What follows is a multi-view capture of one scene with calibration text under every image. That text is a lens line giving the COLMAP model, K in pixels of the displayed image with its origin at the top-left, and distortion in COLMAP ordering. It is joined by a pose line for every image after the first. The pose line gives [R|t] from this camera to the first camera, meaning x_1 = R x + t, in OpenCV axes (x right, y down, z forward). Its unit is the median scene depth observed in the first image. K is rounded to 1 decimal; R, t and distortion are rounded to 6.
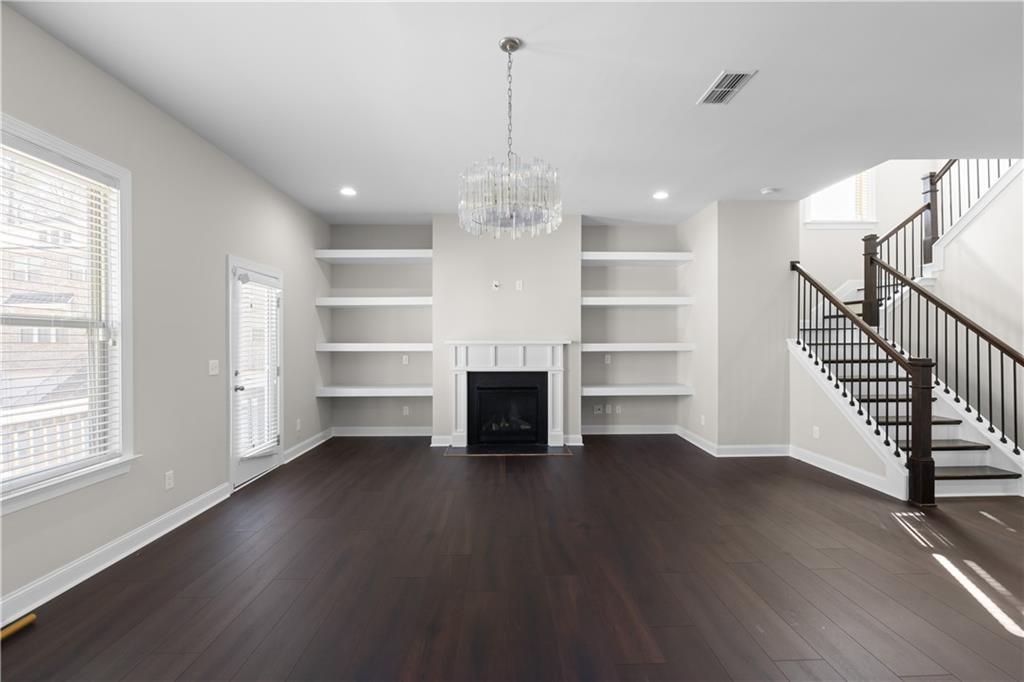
lens RADIAL K [[451.0, 0, 510.2], [0, 451.0, 340.0], [0, 0, 1]] dist [0.003819, 0.000232]
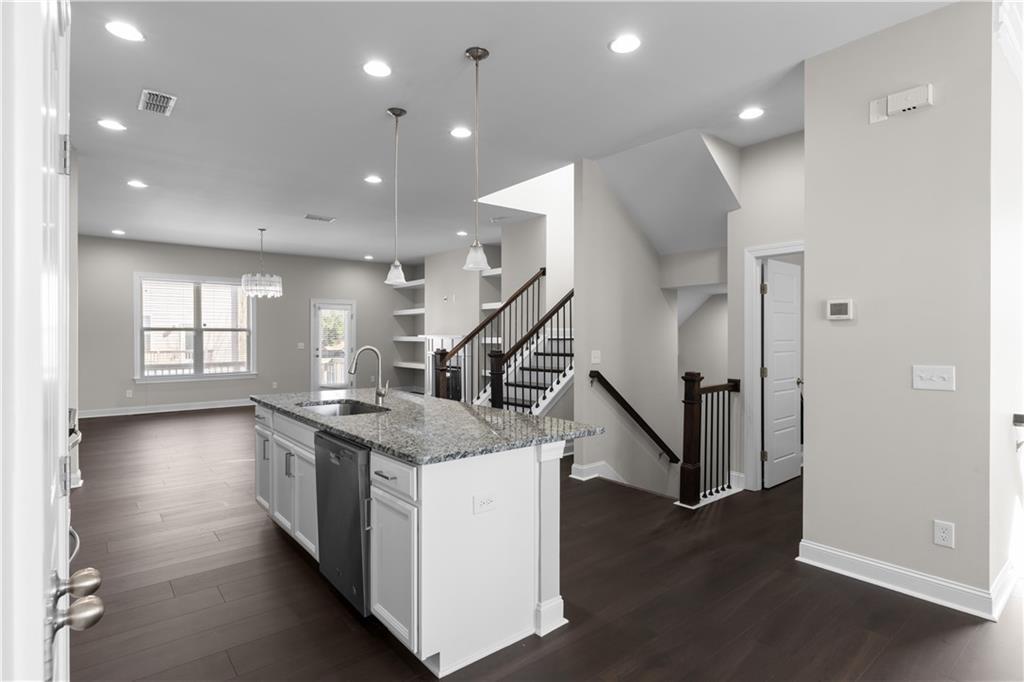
lens RADIAL K [[513.4, 0, 513.4], [0, 513.4, 335.9], [0, 0, 1]] dist [0.000064, 0.000552]
pose [[0.621387, 0.002780, -0.783499, 1.666589], [0.002353, 0.999983, 0.005414, -0.006436], [0.783500, -0.005208, 0.621370, 0.118995]]
